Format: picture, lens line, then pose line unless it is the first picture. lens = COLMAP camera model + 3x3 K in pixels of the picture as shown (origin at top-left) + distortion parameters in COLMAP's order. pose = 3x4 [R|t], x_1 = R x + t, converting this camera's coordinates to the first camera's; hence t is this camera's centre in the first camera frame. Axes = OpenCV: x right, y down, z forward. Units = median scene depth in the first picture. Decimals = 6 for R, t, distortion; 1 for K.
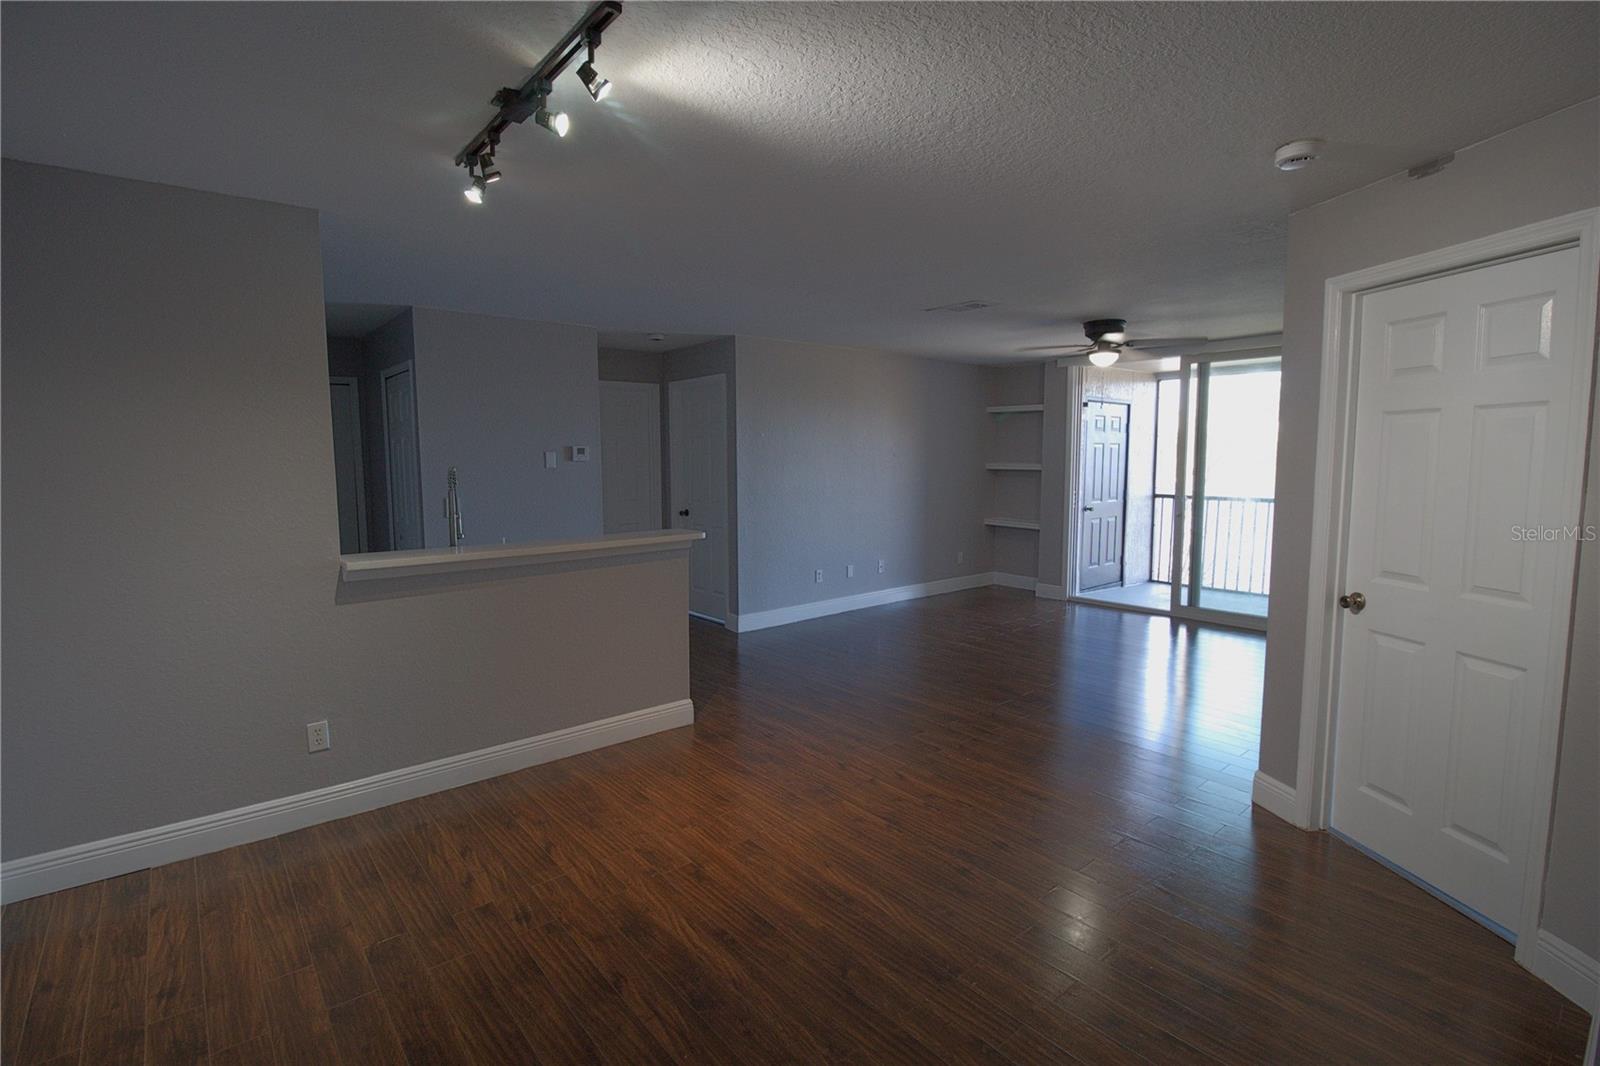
lens RADIAL K [[750.1, 0, 803.3], [0, 750.1, 528.3], [0, 0, 1]] dist [-0.000616, -0.016194]
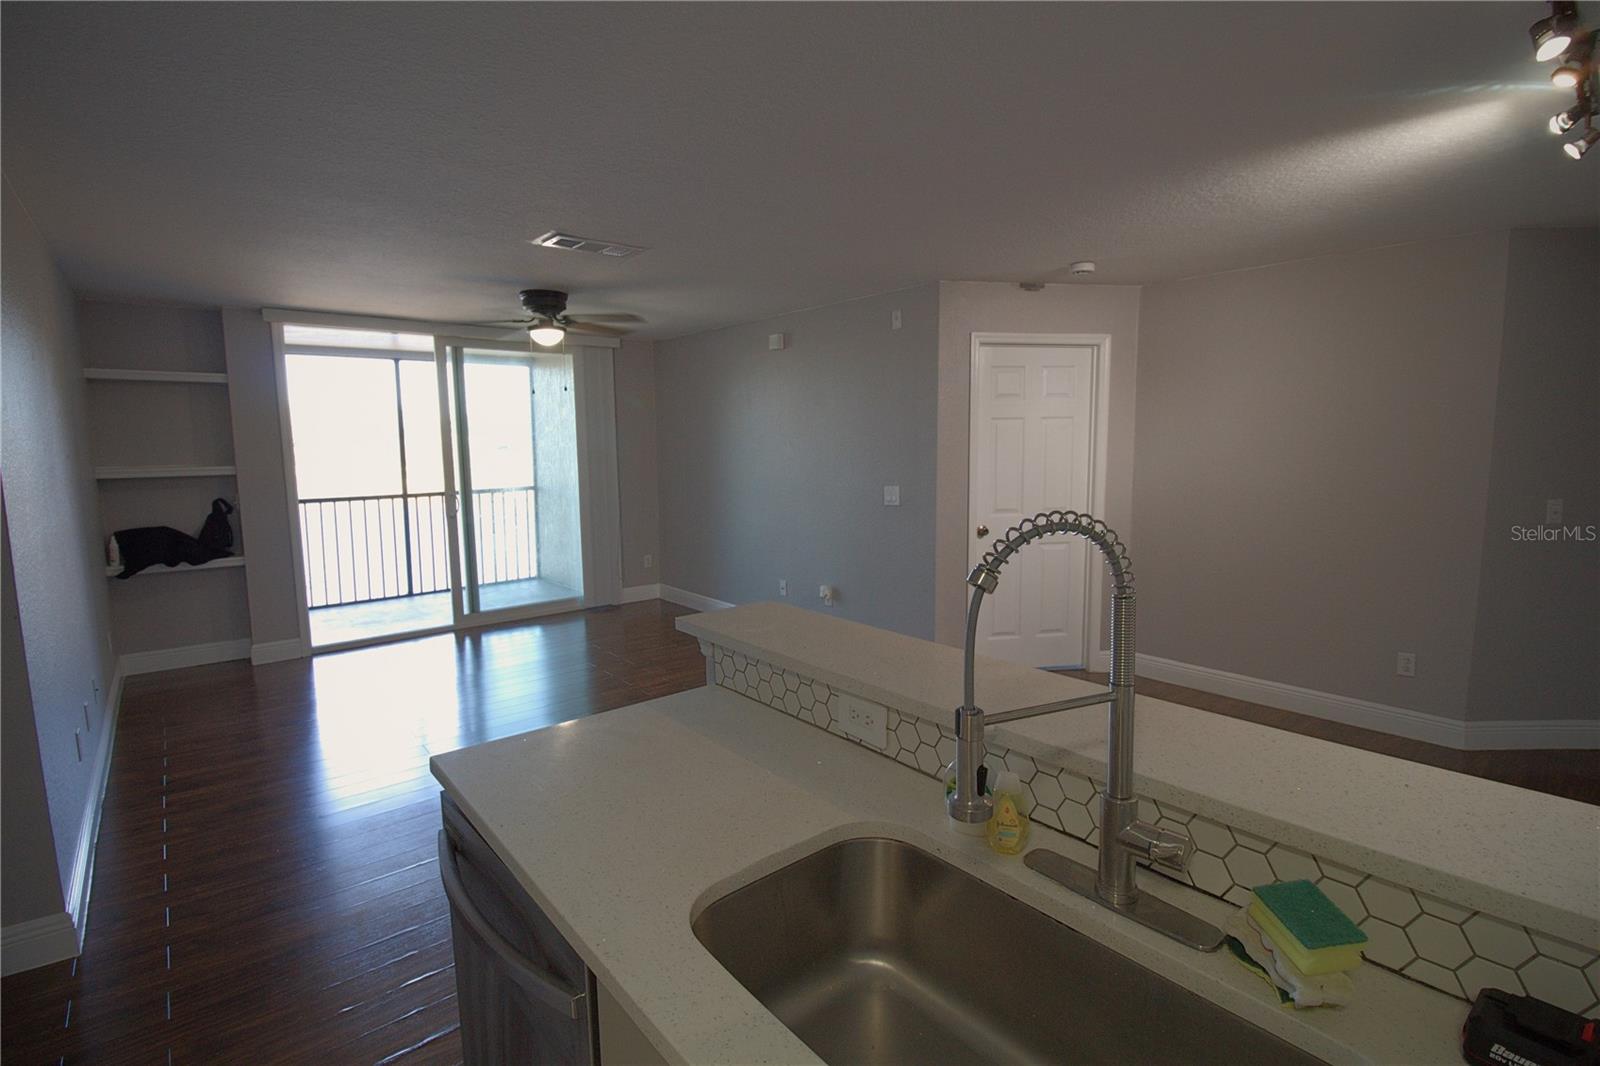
lens RADIAL K [[750.1, 0, 803.3], [0, 750.1, 528.3], [0, 0, 1]] dist [-0.000616, -0.016194]
pose [[0.031318, -0.111833, 0.993233, -0.393781], [0.104250, 0.988666, 0.108031, -0.054539], [-0.994058, 0.100161, 0.042621, 0.552564]]
